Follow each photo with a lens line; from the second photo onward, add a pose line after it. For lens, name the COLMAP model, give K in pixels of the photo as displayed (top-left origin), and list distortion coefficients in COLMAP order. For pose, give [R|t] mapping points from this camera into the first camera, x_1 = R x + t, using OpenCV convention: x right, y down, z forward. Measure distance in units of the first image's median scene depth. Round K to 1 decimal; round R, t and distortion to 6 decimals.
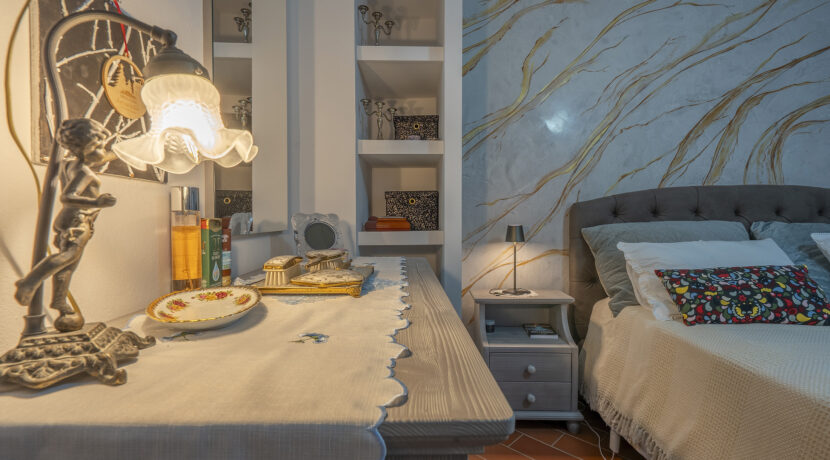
lens RADIAL K [[374.9, 0, 414.2], [0, 374.9, 226.6], [0, 0, 1]] dist [-0.000262, 0.000036]
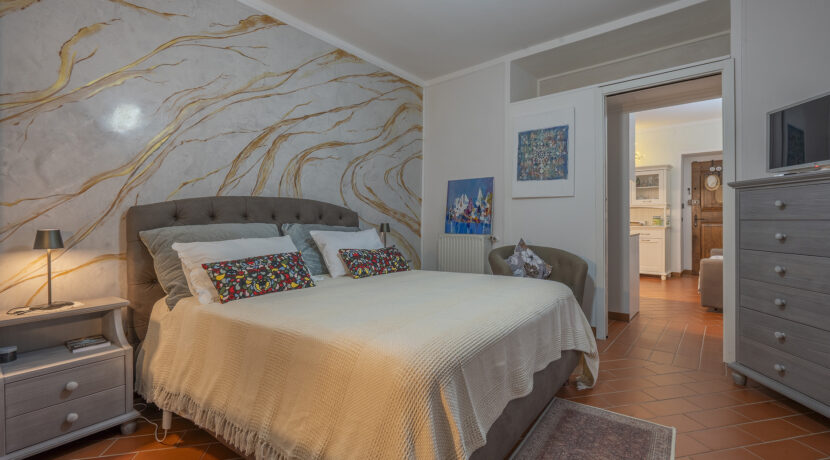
lens RADIAL K [[373.5, 0, 423.0], [0, 373.5, 222.5], [0, 0, 1]] dist [-0.001600, -0.000268]
pose [[0.537855, -0.005480, 0.843019, 0.006357], [0.020181, 0.999776, -0.006377, 0.002581], [-0.842796, 0.020443, 0.537845, -0.216360]]
